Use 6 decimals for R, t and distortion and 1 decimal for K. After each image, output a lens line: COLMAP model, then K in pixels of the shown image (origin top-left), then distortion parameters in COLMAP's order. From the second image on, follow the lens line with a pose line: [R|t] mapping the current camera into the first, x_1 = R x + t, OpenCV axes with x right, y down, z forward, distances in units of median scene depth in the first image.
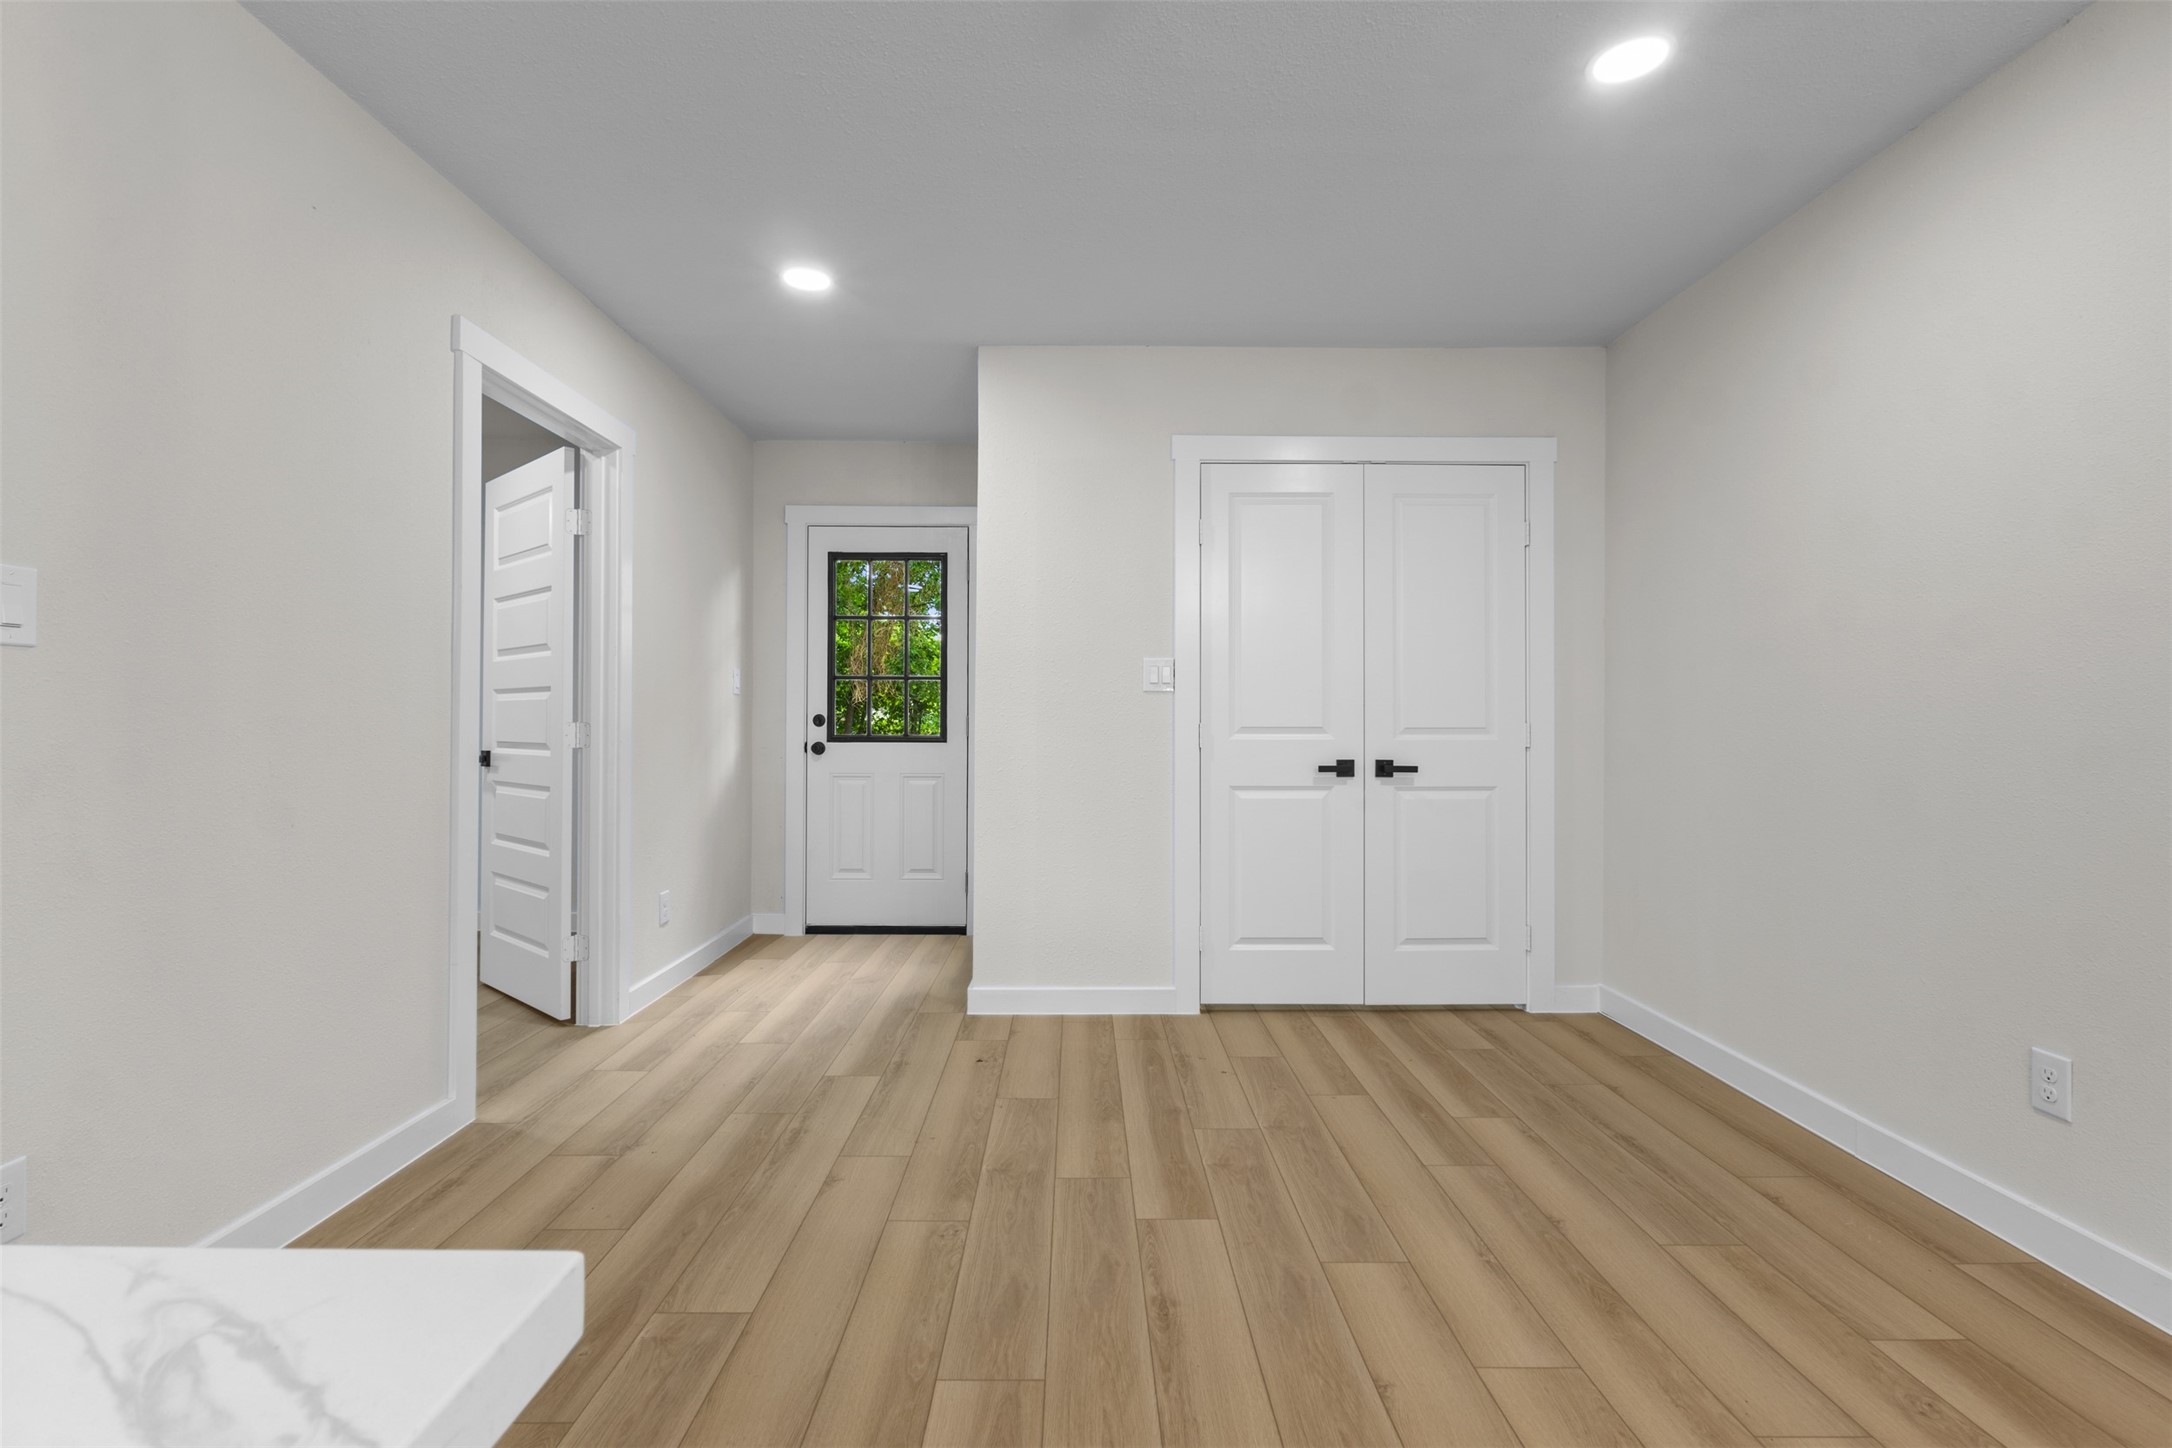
lens RADIAL K [[1033.6, 0, 1072.4], [0, 1033.6, 715.2], [0, 0, 1]] dist [0.008471, 0.000643]
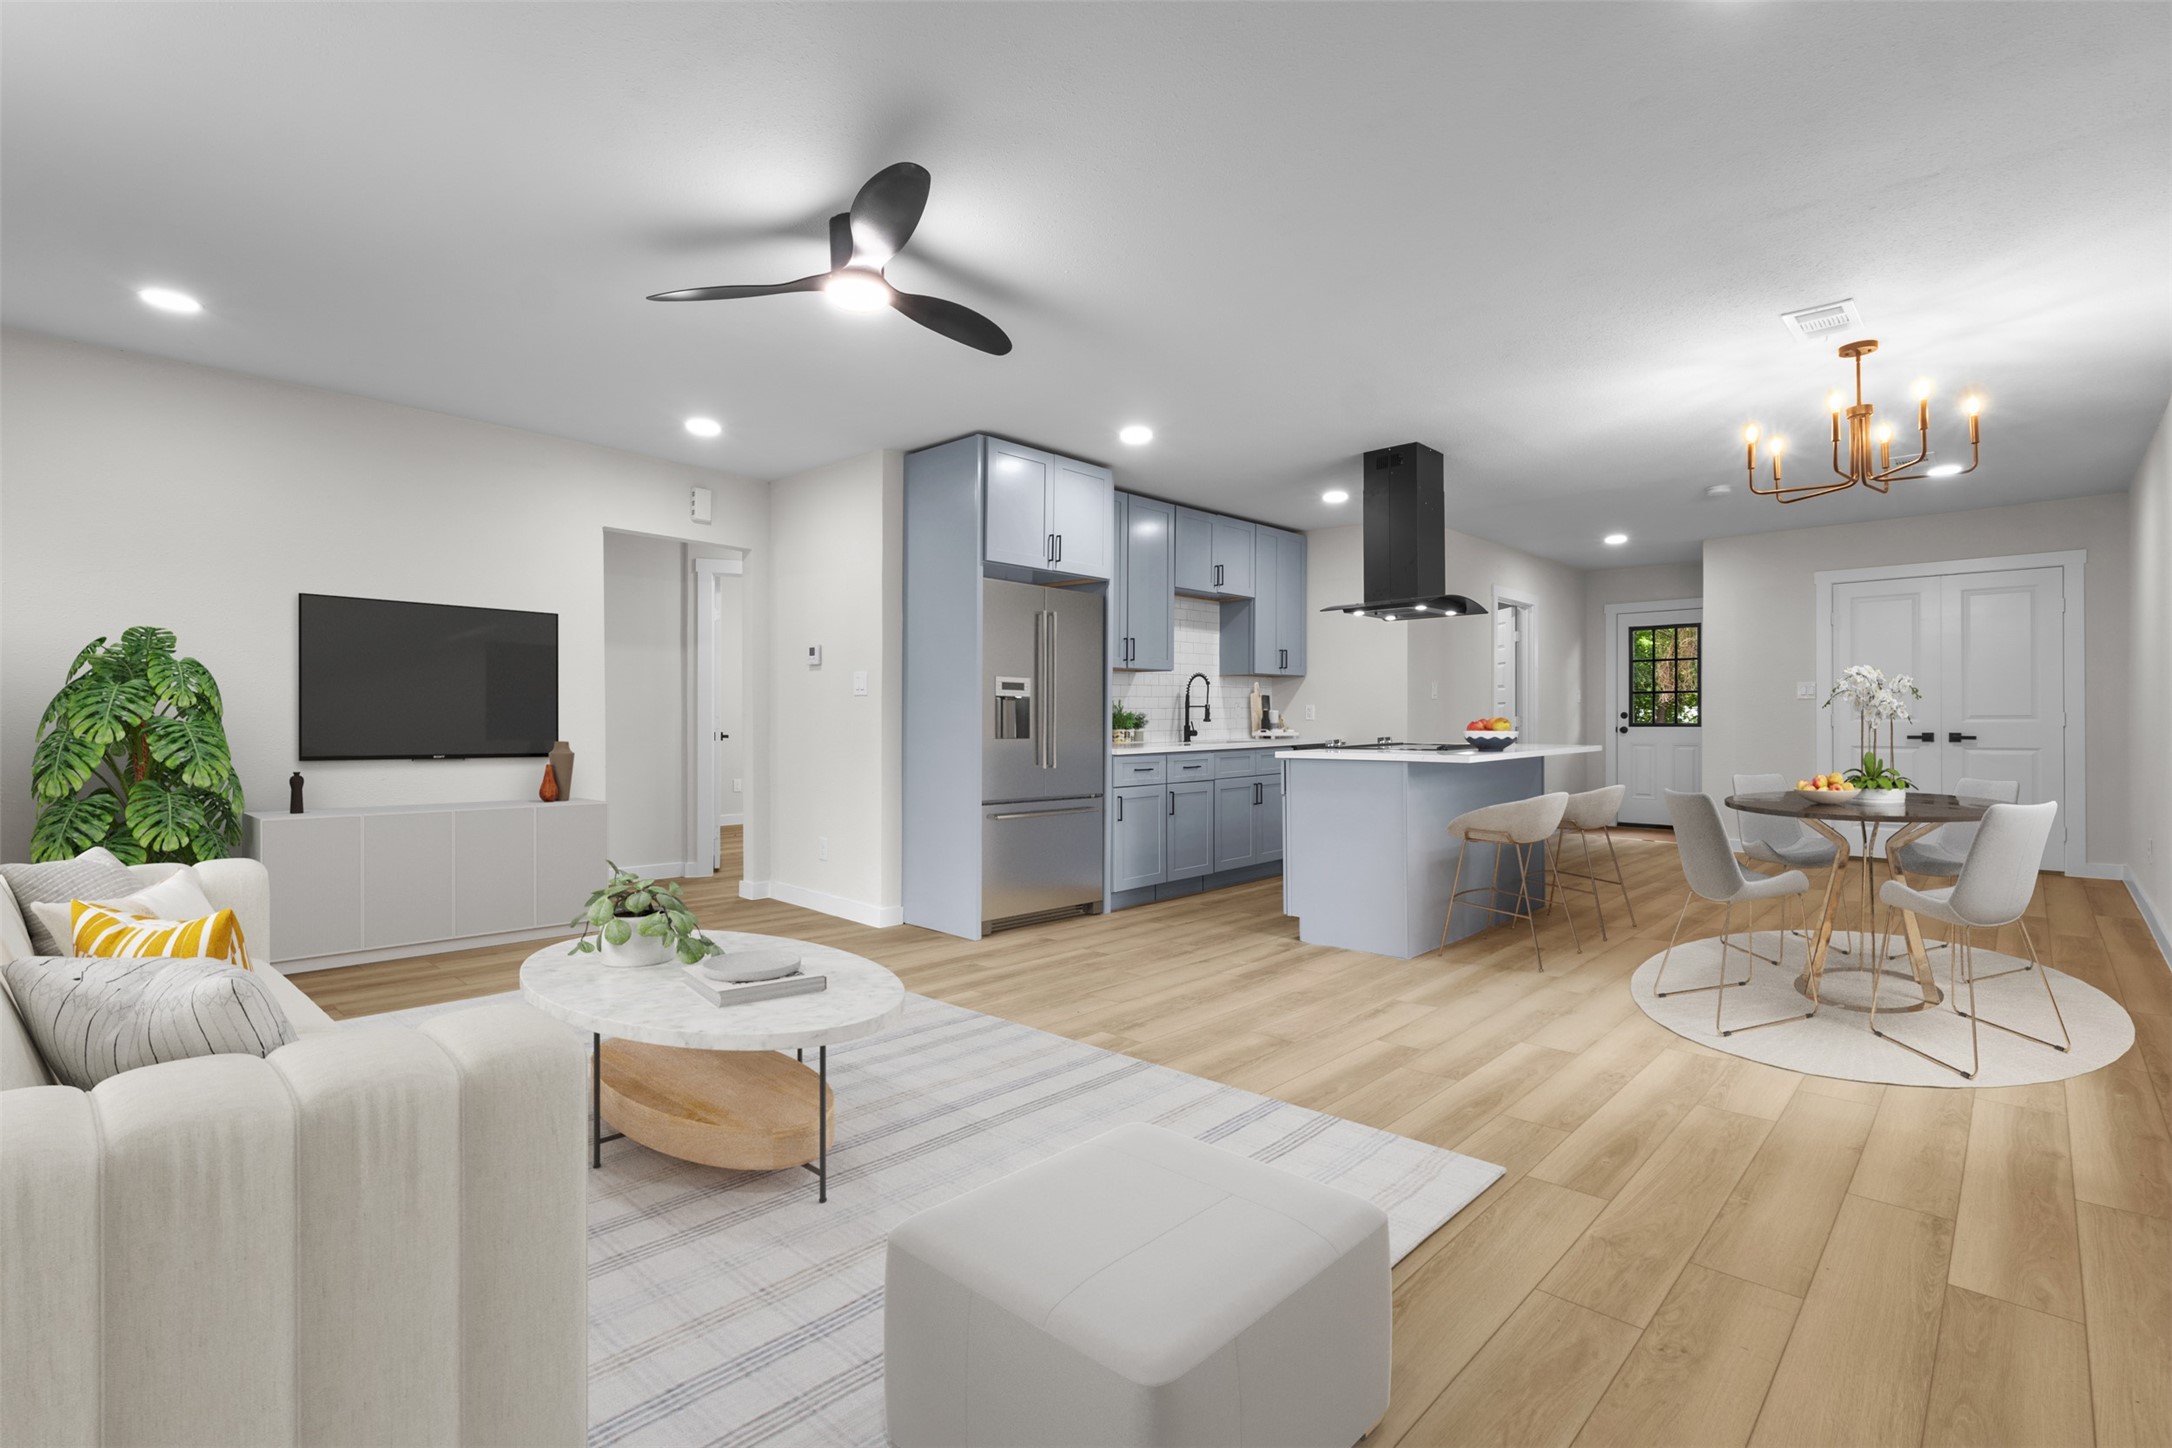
lens RADIAL K [[1015.7, 0, 1088.7], [0, 1015.7, 714.6], [0, 0, 1]] dist [0.002062, 0.000429]
pose [[0.743982, -0.010052, -0.668124, 0.287246], [0.008231, 0.999949, -0.005879, 0.006360], [0.668149, -0.001125, 0.744027, -1.111053]]
